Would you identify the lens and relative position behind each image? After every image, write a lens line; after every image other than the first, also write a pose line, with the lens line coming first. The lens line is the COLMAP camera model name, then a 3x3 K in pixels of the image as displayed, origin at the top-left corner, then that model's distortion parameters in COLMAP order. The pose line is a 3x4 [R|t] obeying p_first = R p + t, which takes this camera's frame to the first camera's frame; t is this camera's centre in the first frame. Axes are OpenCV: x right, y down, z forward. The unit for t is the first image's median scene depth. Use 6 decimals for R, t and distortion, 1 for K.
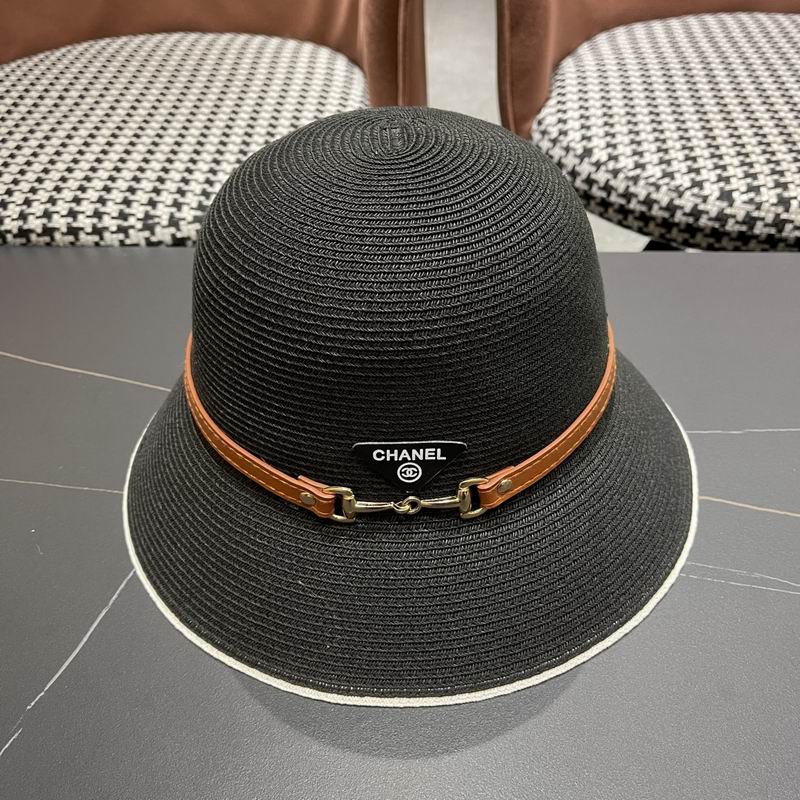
lens RADIAL K [[839.6, 0, 405.9], [0, 839.6, 410.0], [0, 0, 1]] dist [0.013738, 0.000000]
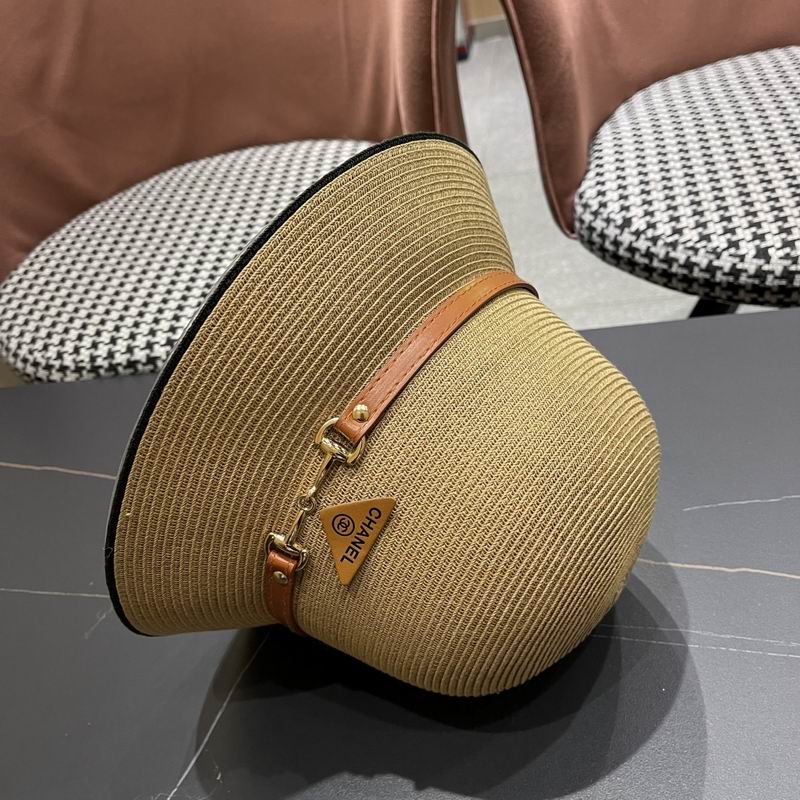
lens RADIAL K [[839.6, 0, 402.7], [0, 839.6, 409.9], [0, 0, 1]] dist [0.013738, 0.000000]
pose [[0.985130, -0.106827, -0.134559, 0.058565], [0.103088, 0.994074, -0.034479, -0.068502], [0.137445, 0.020095, 0.990305, -0.085511]]
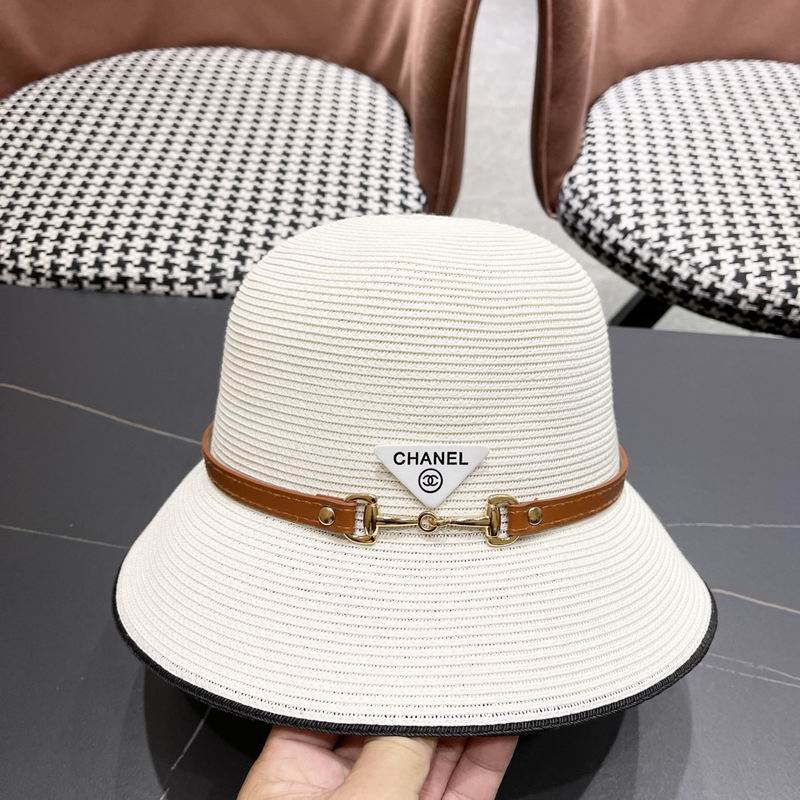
lens RADIAL K [[839.6, 0, 405.1], [0, 839.6, 400.4], [0, 0, 1]] dist [0.013738, 0.000000]
pose [[0.998563, 0.039369, 0.036363, -0.092321], [-0.042077, 0.996143, 0.077000, -0.152642], [-0.033191, -0.078420, 0.996368, -0.100777]]
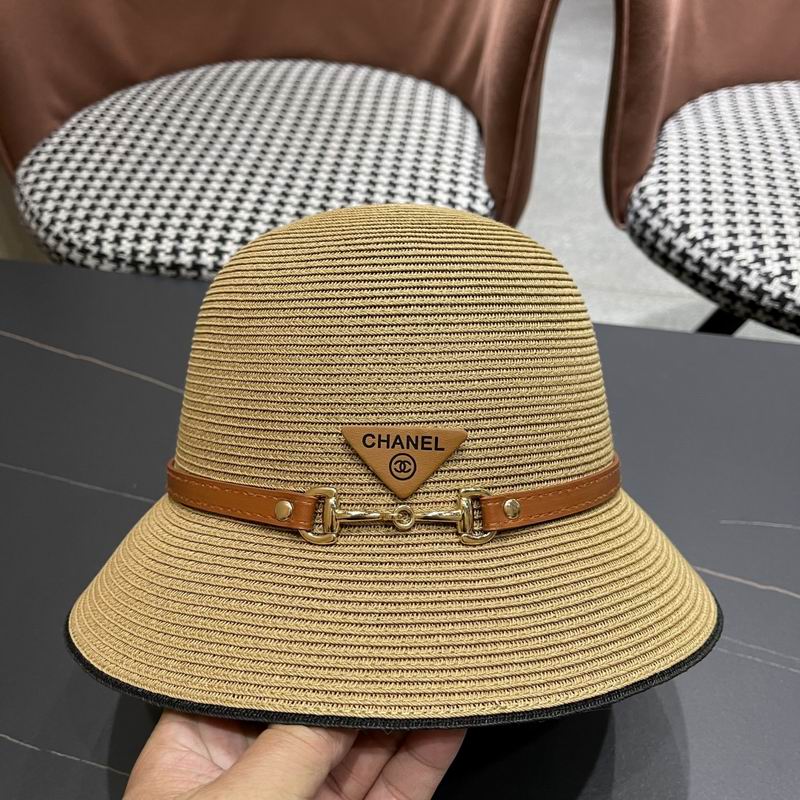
lens RADIAL K [[839.6, 0, 393.7], [0, 839.6, 414.9], [0, 0, 1]] dist [0.013738, 0.000000]
pose [[0.994353, 0.092441, -0.052131, -0.082331], [-0.089700, 0.994575, 0.052673, -0.095667], [0.056717, -0.047699, 0.997250, -0.118191]]
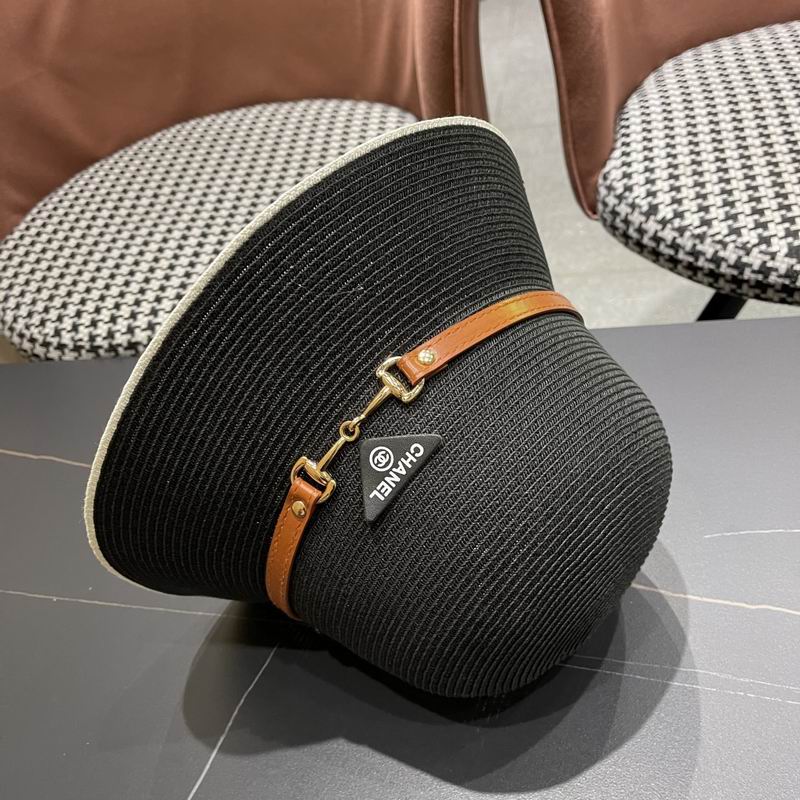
lens RADIAL K [[839.6, 0, 412.7], [0, 839.6, 413.5], [0, 0, 1]] dist [0.013738, 0.000000]
pose [[0.988307, -0.072299, -0.134249, 0.051792], [0.078777, 0.995939, 0.043576, -0.137038], [0.130553, -0.053642, 0.989989, -0.051440]]
